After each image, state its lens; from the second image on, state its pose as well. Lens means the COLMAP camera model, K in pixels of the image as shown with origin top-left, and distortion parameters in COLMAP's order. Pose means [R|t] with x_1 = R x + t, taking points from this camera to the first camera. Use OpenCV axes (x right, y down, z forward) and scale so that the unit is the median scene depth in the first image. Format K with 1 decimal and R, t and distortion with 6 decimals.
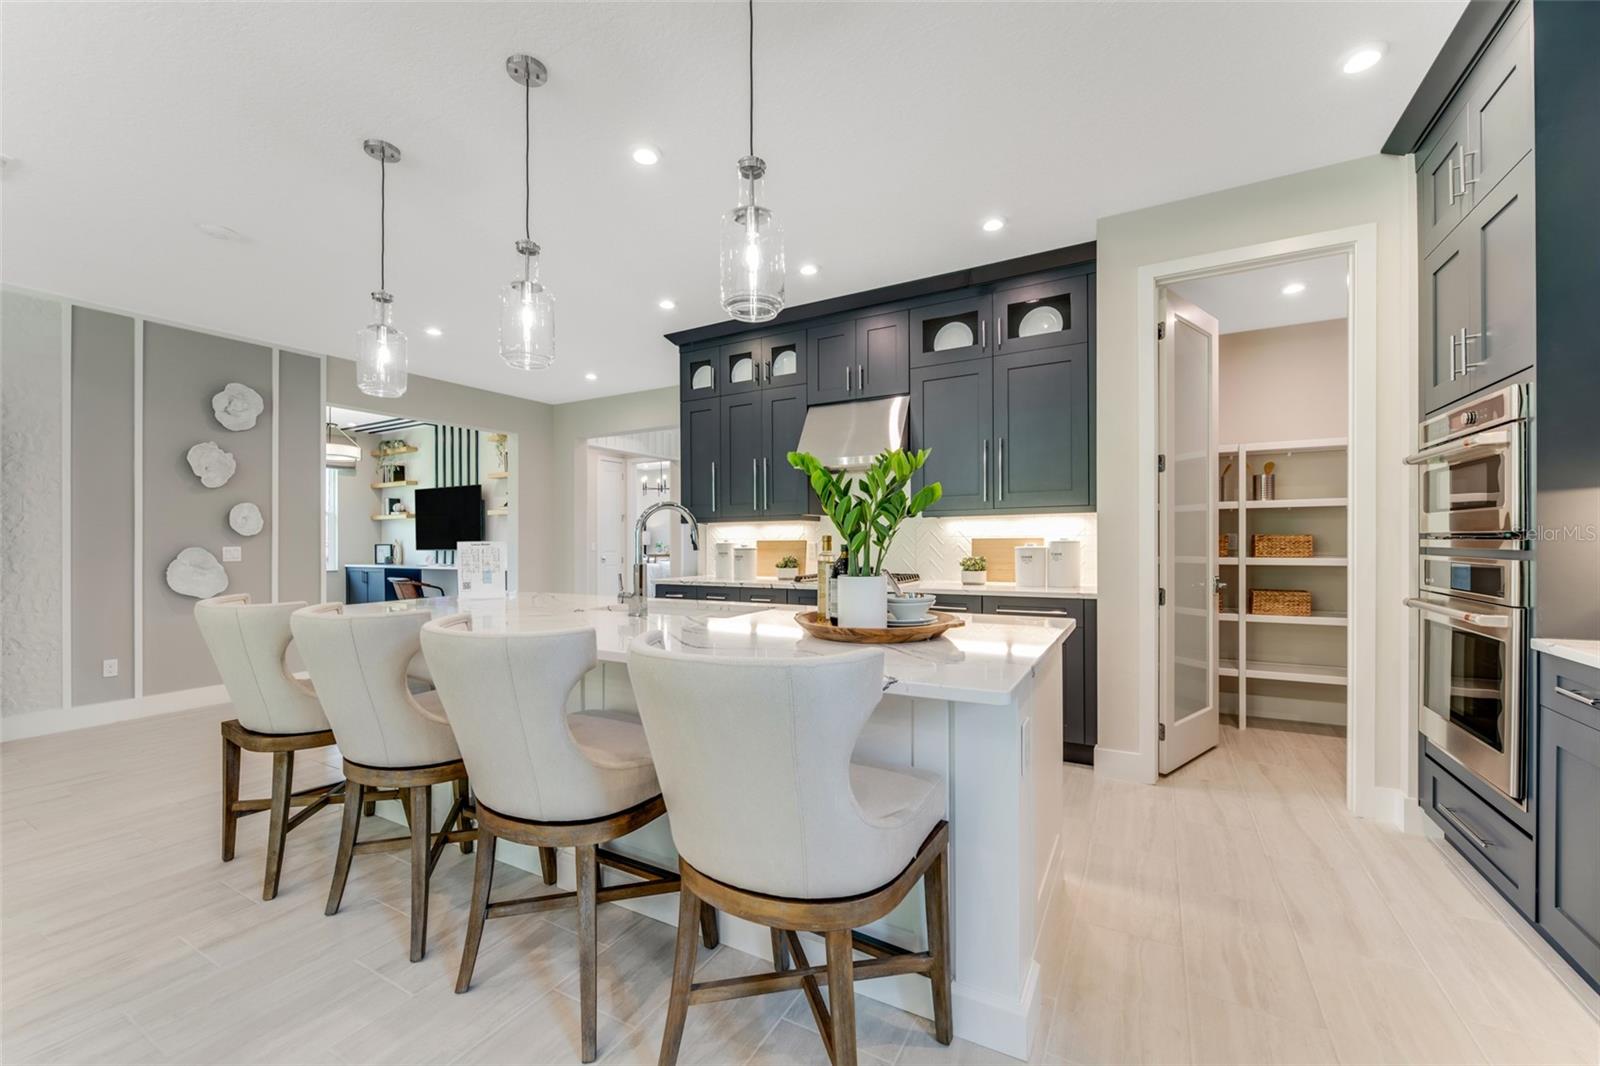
lens RADIAL K [[647.4, 0, 803.6], [0, 647.4, 542.9], [0, 0, 1]] dist [-0.002063, -0.000638]
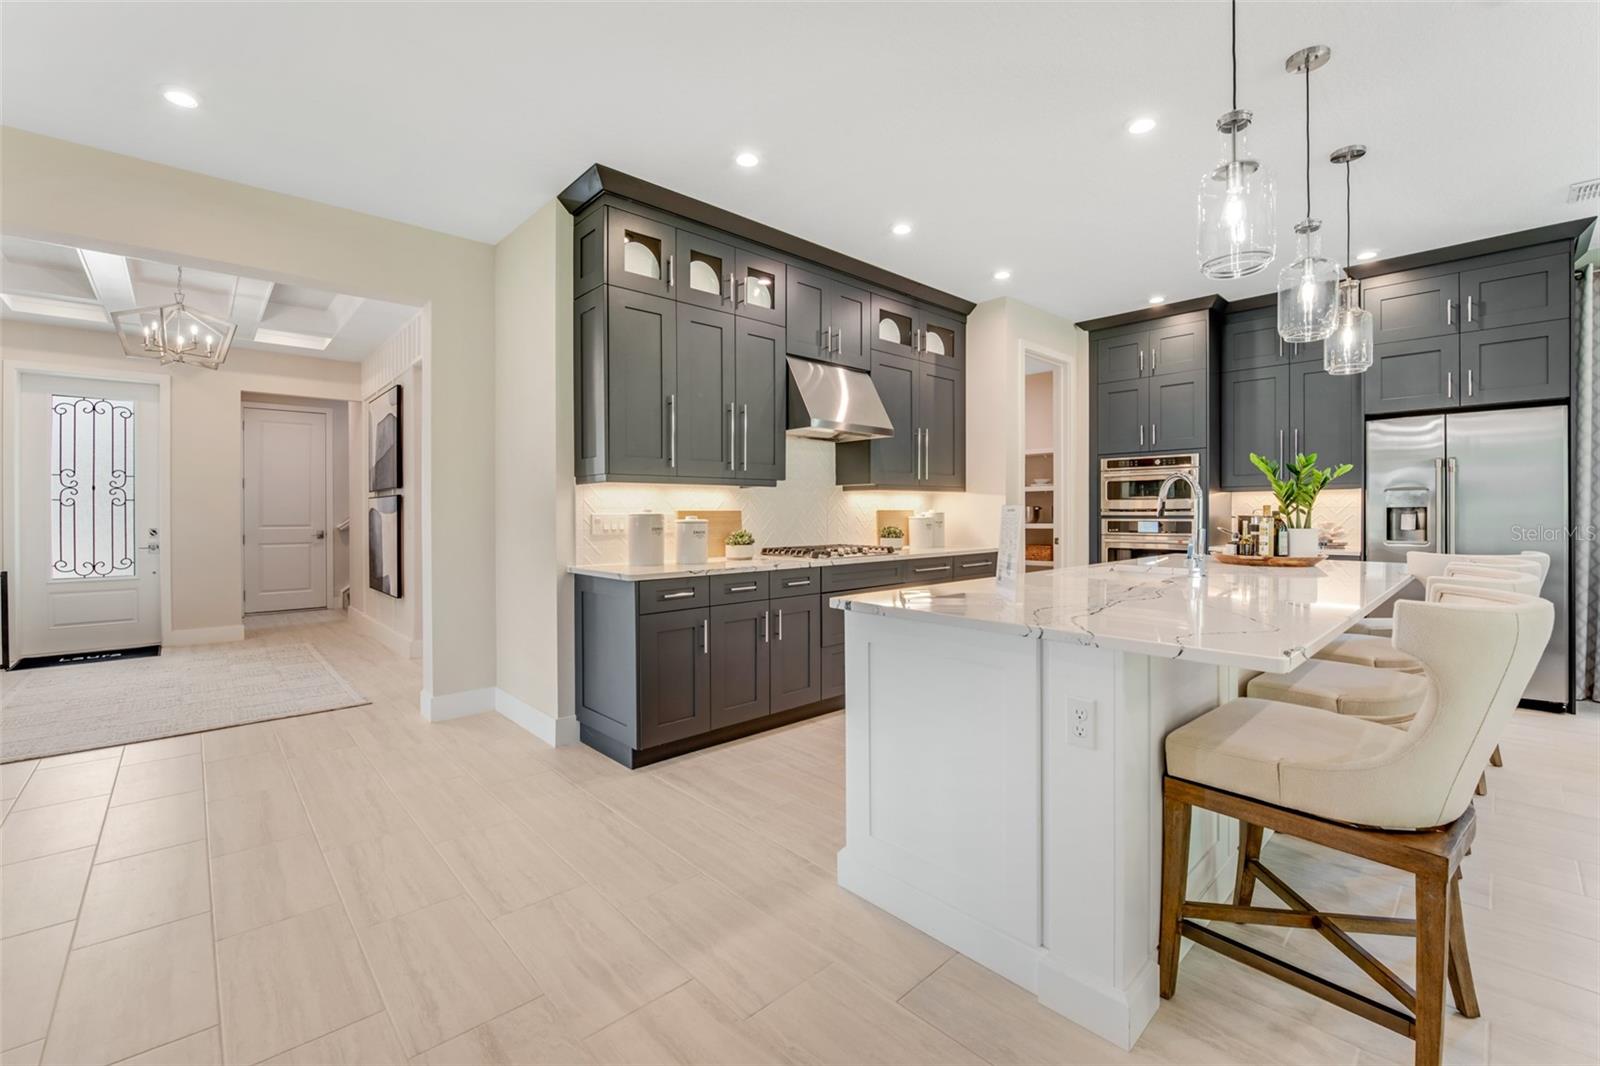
lens RADIAL K [[672.8, 0, 796.7], [0, 672.8, 514.1], [0, 0, 1]] dist [-0.010168, -0.000192]
pose [[0.325607, 0.003442, 0.945499, -1.395633], [0.005807, 0.999967, -0.005640, 0.007291], [-0.945487, 0.007327, 0.325576, 1.133079]]
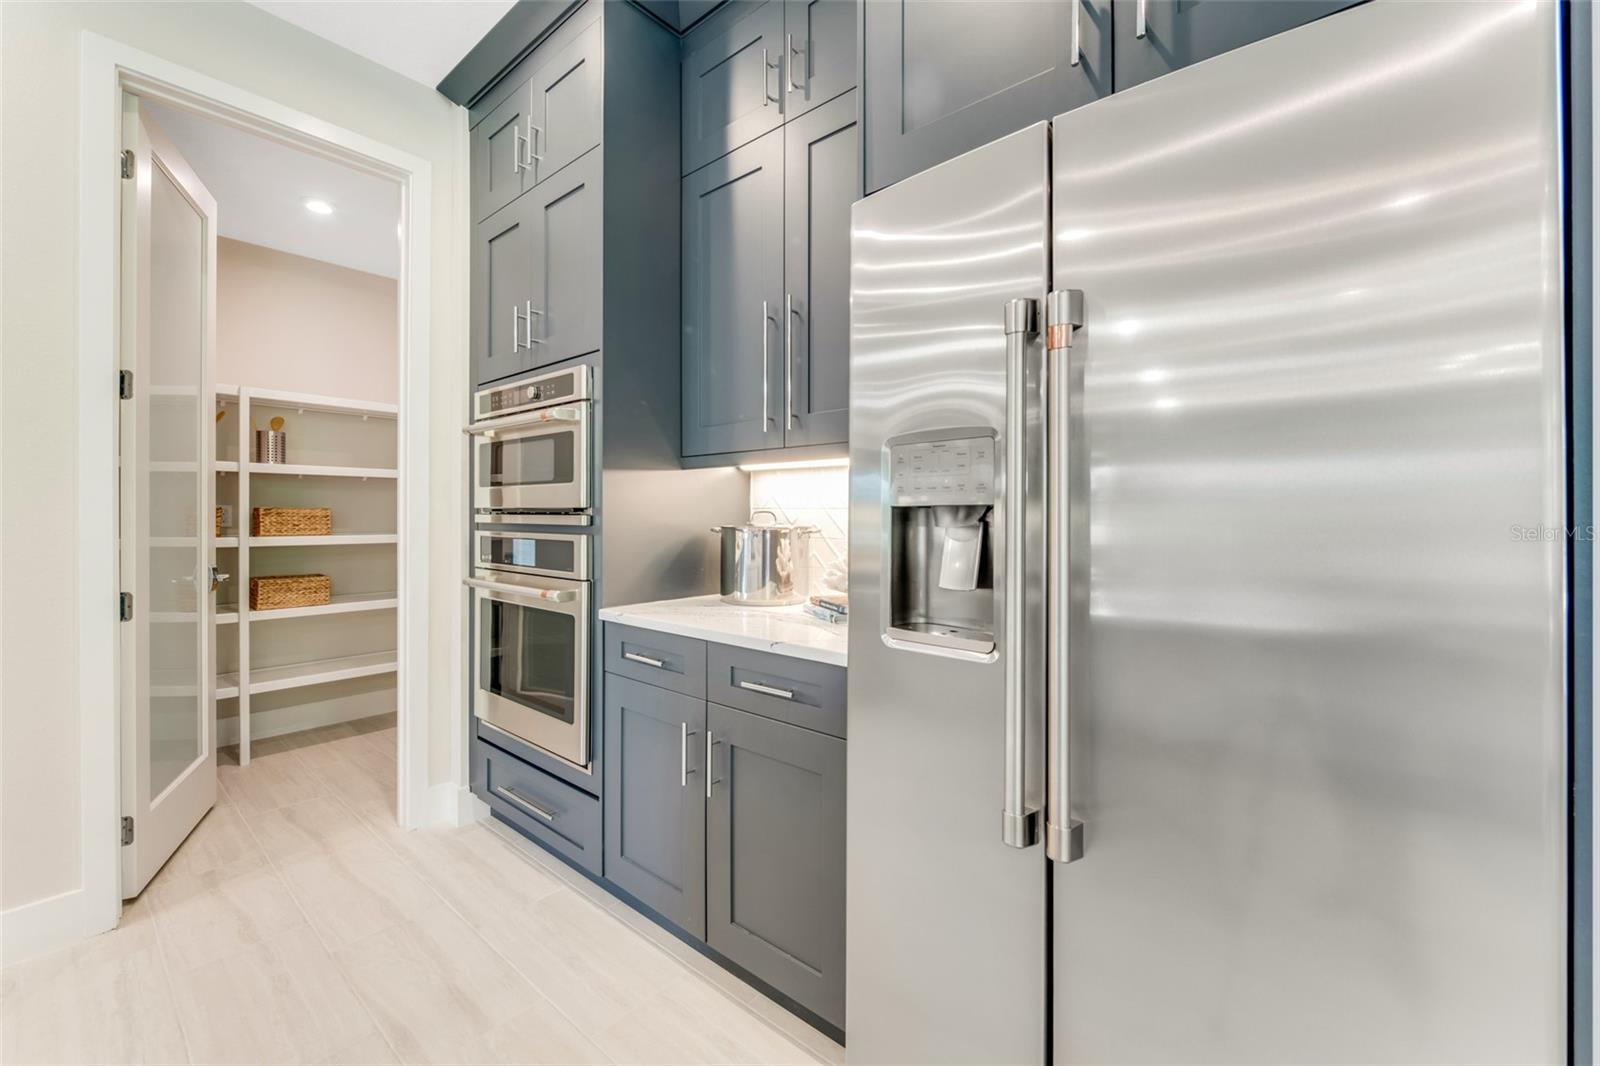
lens RADIAL K [[634.5, 0, 799.8], [0, 634.5, 519.6], [0, 0, 1]] dist [-0.003343, -0.002401]
pose [[0.196832, -0.001057, 0.980437, 0.118663], [-0.002074, 0.999997, 0.001494, -0.000332], [-0.980435, -0.002327, 0.196829, 0.313264]]
